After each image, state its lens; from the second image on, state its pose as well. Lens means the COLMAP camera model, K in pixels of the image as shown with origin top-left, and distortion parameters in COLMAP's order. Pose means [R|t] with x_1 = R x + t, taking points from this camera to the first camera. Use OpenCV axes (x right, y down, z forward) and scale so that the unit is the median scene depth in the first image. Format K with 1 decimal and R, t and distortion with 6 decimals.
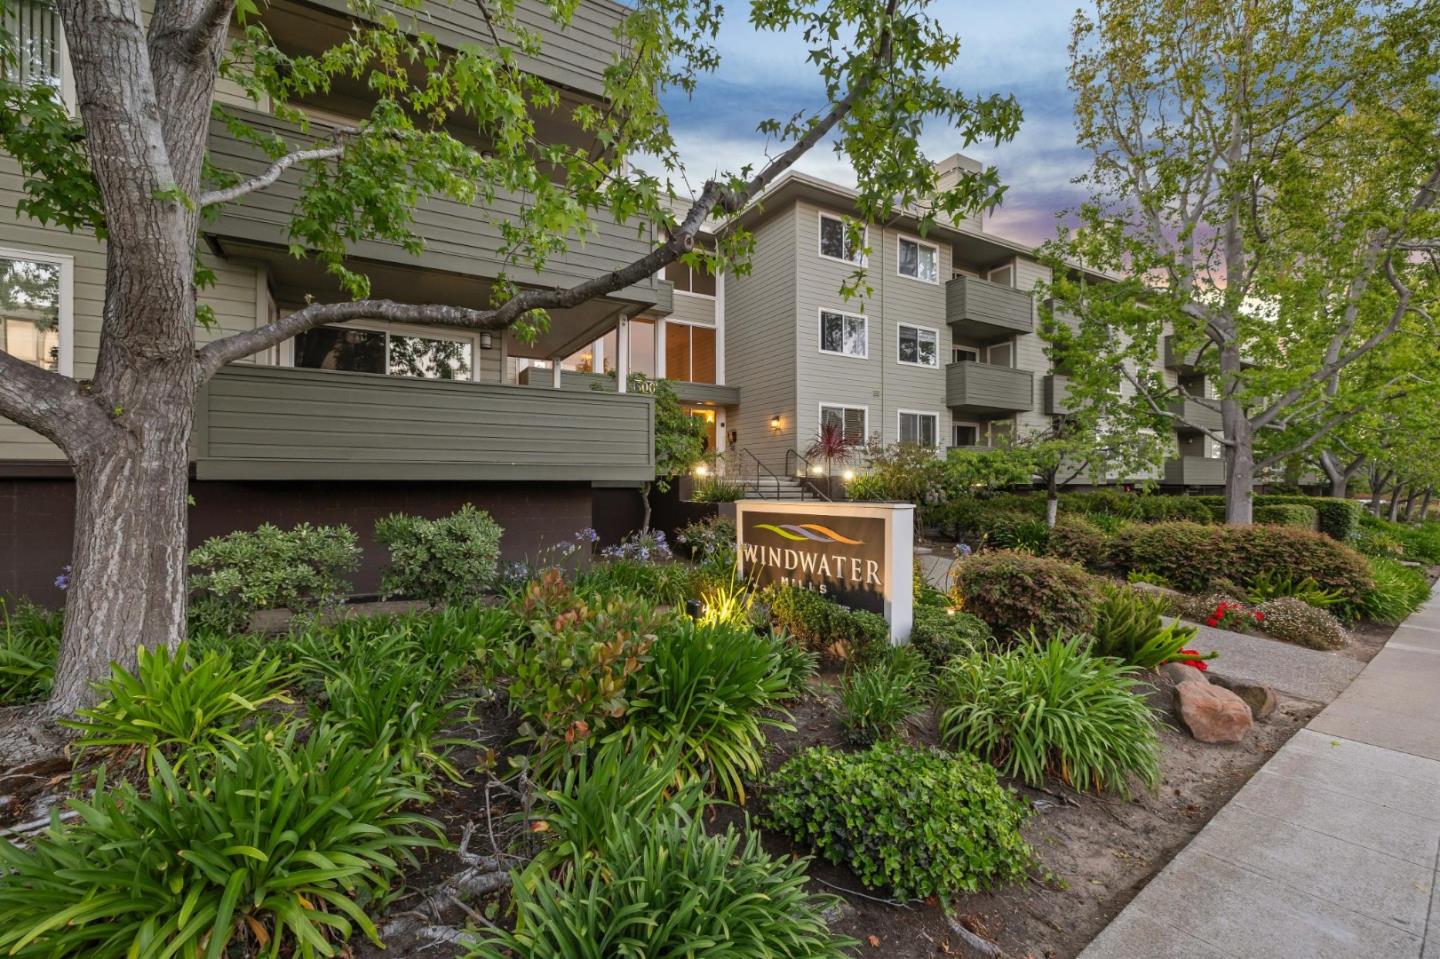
lens RADIAL K [[617.9, 0, 721.9], [0, 617.9, 480.5], [0, 0, 1]] dist [0.004872, 0.000397]
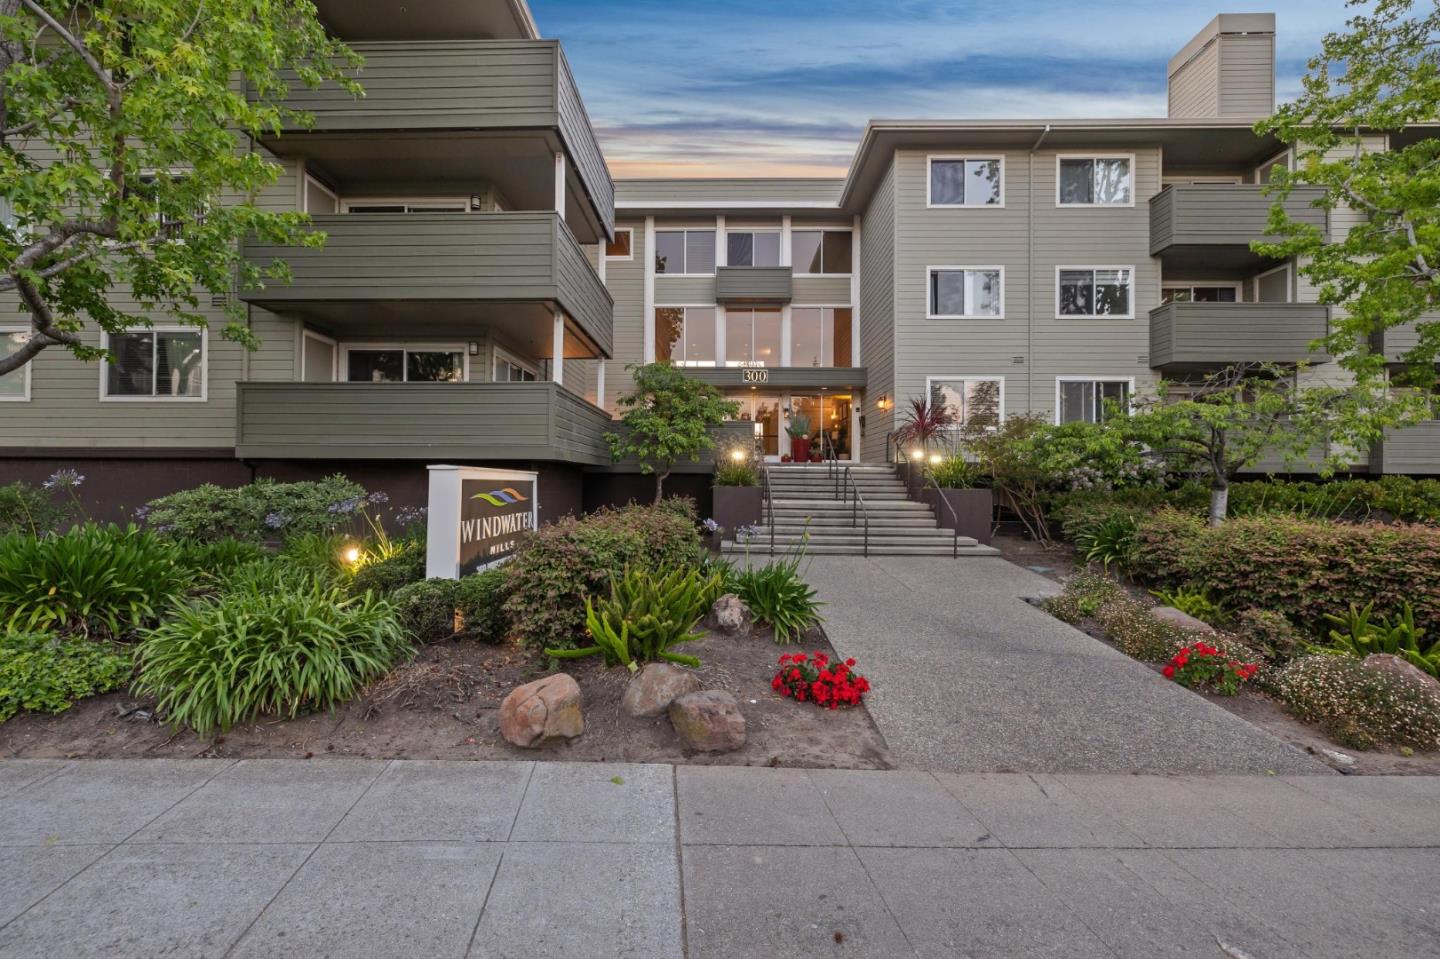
lens RADIAL K [[617.9, 0, 716.5], [0, 617.9, 479.5], [0, 0, 1]] dist [0.004872, 0.000397]
pose [[0.848511, 0.003683, -0.529164, 0.329957], [-0.003978, 0.999992, 0.000581, 0.016280], [0.529162, 0.001612, 0.848519, 0.100926]]
